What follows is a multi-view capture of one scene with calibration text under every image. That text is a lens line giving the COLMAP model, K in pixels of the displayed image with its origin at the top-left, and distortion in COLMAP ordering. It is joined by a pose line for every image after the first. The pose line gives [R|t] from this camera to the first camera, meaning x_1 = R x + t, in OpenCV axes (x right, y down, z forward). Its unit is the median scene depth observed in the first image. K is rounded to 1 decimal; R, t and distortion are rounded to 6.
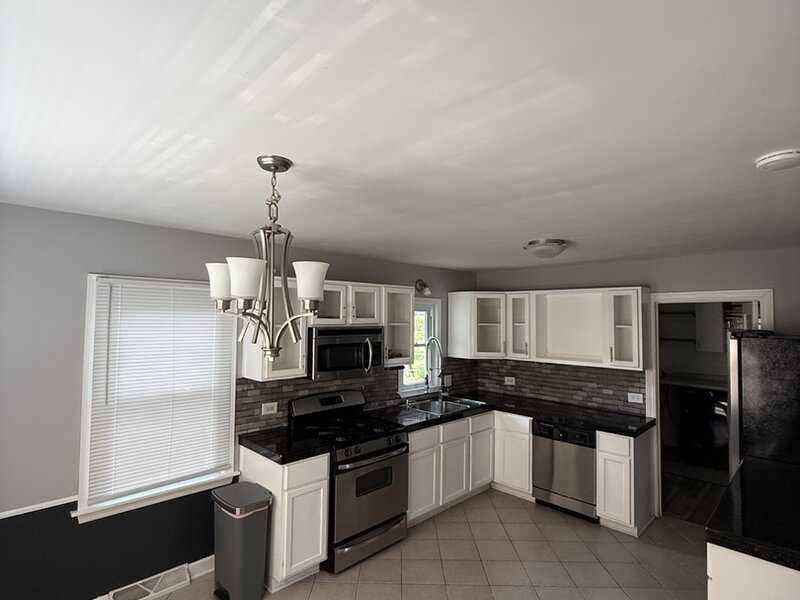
lens RADIAL K [[425.3, 0, 397.5], [0, 425.3, 296.1], [0, 0, 1]] dist [-0.003105, 0.000364]
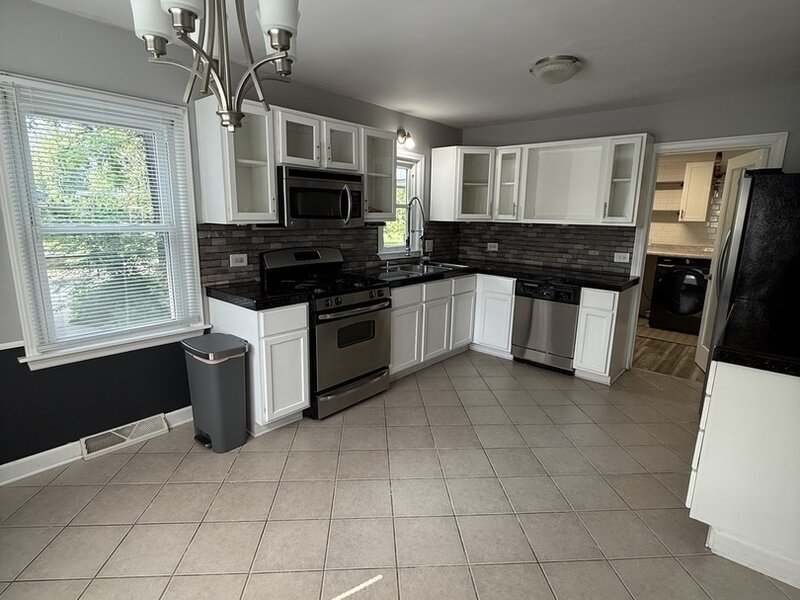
lens RADIAL K [[425.3, 0, 397.5], [0, 425.3, 296.1], [0, 0, 1]] dist [-0.003105, 0.000364]
pose [[0.997625, -0.006824, 0.068535, -0.024629], [-0.009911, 0.970499, 0.240901, 0.109299], [-0.068157, -0.241008, 0.968127, 0.078195]]
